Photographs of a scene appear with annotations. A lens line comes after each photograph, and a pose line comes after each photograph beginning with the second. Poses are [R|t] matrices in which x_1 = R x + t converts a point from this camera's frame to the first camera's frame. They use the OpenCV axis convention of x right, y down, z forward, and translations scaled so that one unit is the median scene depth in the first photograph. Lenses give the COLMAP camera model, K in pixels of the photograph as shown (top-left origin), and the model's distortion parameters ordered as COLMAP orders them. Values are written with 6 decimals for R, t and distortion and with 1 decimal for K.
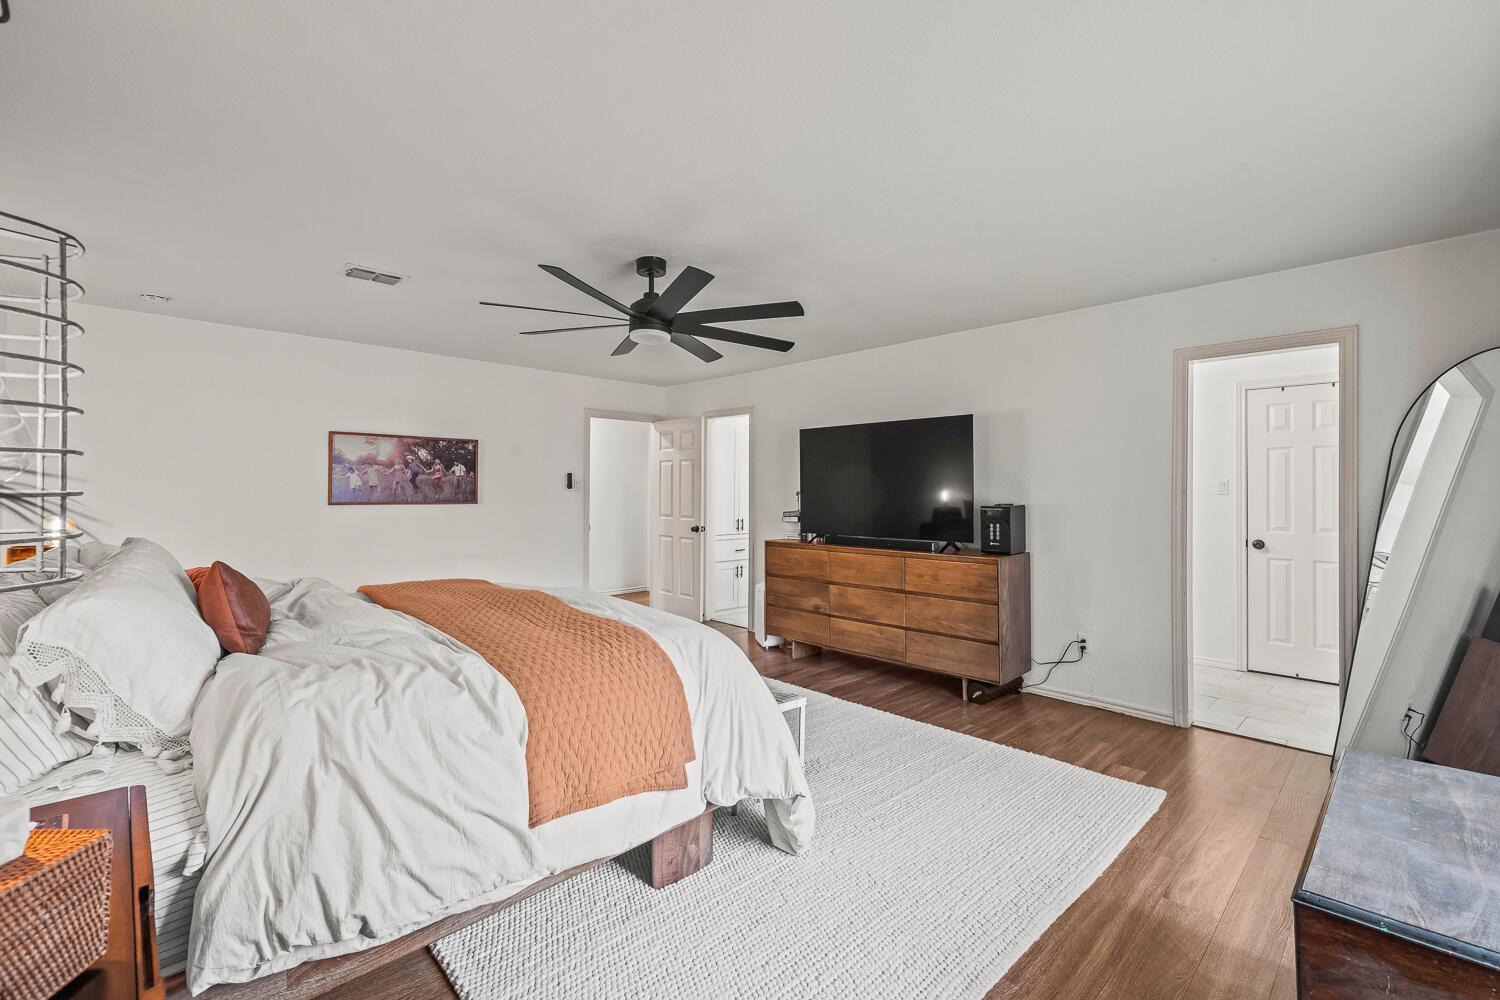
lens RADIAL K [[650.8, 0, 745.3], [0, 650.8, 492.1], [0, 0, 1]] dist [0.000448, 0.000033]
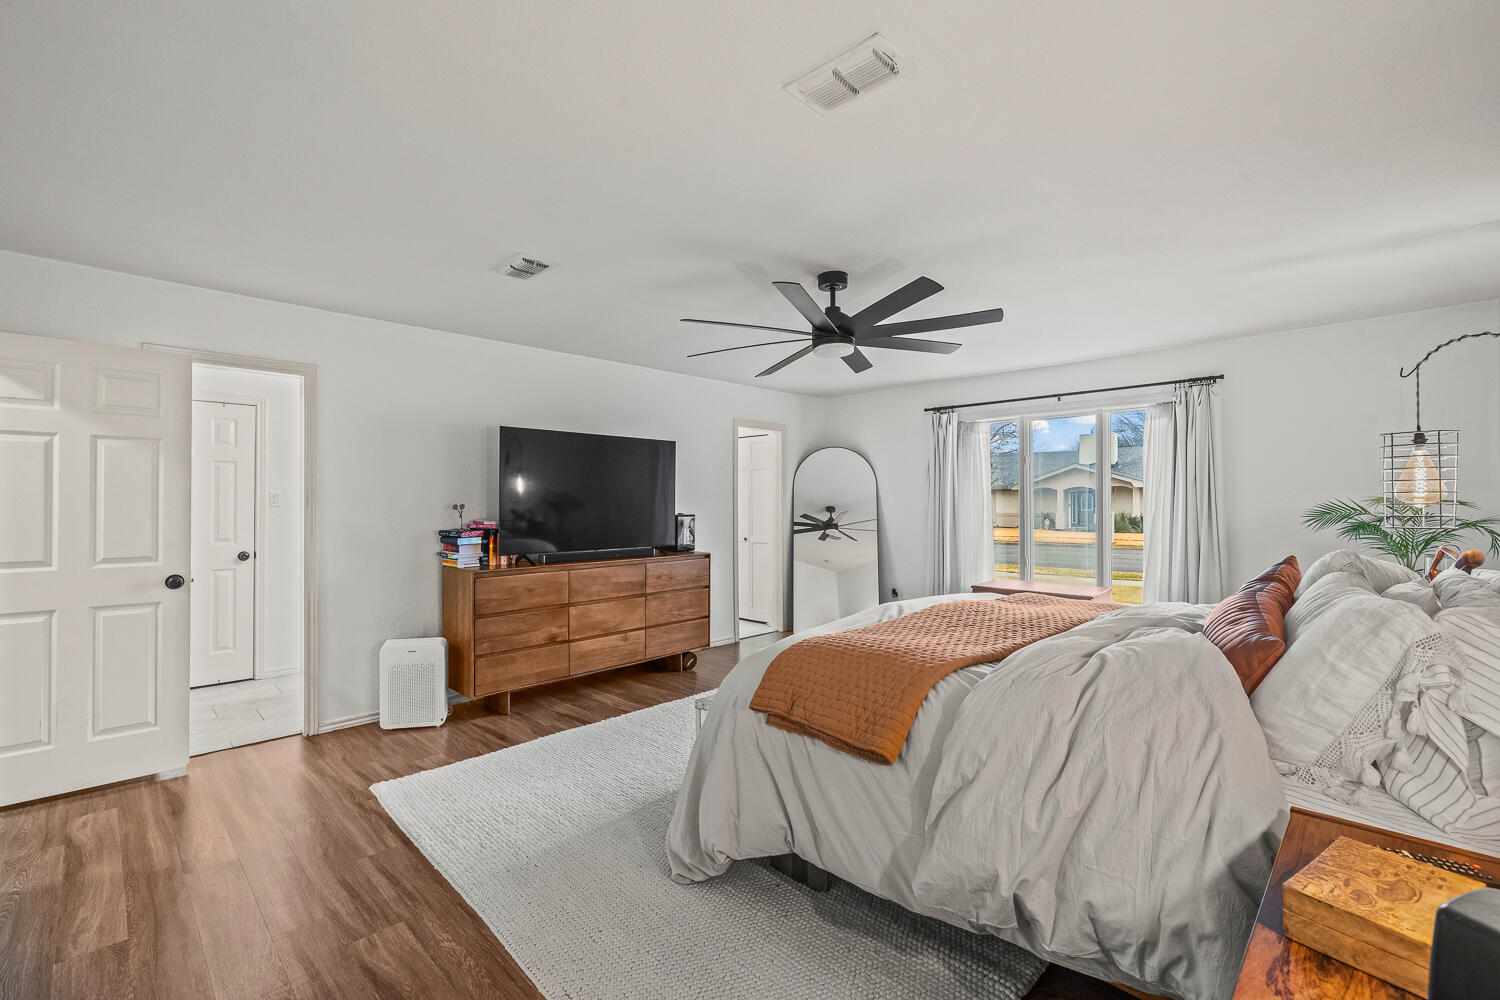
lens RADIAL K [[639.6, 0, 750.0], [0, 639.6, 500.0], [0, 0, 1]] dist [-0.000034, 0.000008]
pose [[-0.030352, 0.004941, 0.999527, -0.790120], [0.003113, 0.999983, -0.004849, -0.000947], [-0.999534, 0.002964, -0.030367, 0.805170]]
